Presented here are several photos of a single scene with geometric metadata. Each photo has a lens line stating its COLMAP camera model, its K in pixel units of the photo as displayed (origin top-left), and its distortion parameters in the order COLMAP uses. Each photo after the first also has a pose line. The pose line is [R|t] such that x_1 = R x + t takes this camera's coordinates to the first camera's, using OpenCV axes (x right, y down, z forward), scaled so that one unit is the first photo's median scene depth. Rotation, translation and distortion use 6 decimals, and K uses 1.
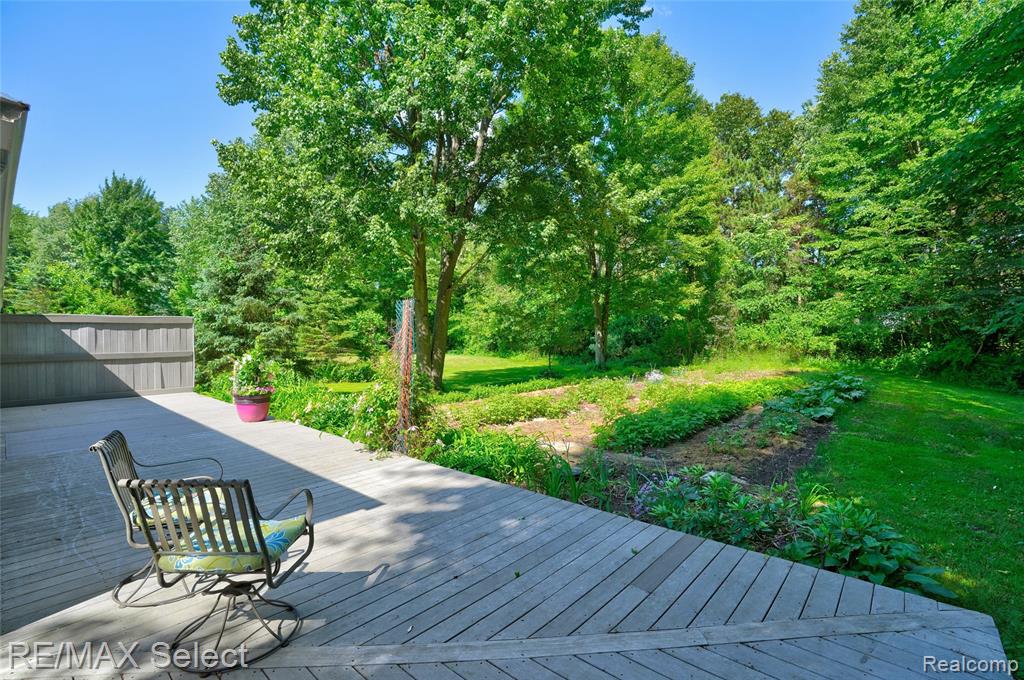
lens RADIAL K [[464.2, 0, 512.0], [0, 464.2, 340.0], [0, 0, 1]] dist [-0.030362, 0.000372]
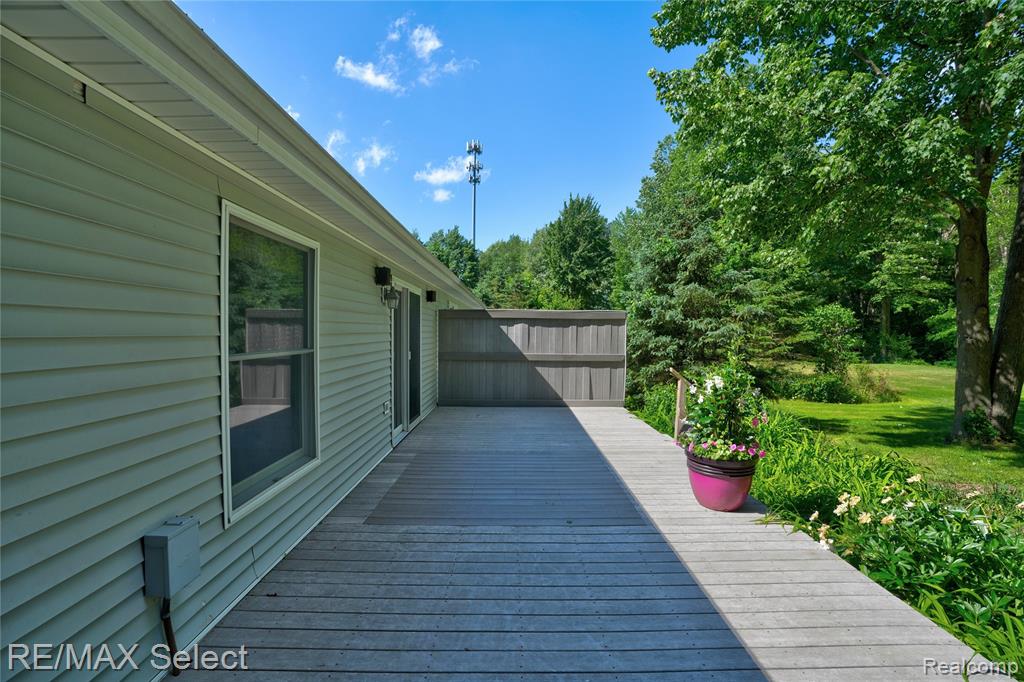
lens RADIAL K [[463.1, 0, 516.7], [0, 463.1, 334.1], [0, 0, 1]] dist [-0.006684, 0.000710]
pose [[0.663511, 0.014751, -0.748021, -0.199721], [-0.024929, 0.999686, -0.002399, -0.003883], [0.747751, 0.020239, 0.663671, 0.293298]]
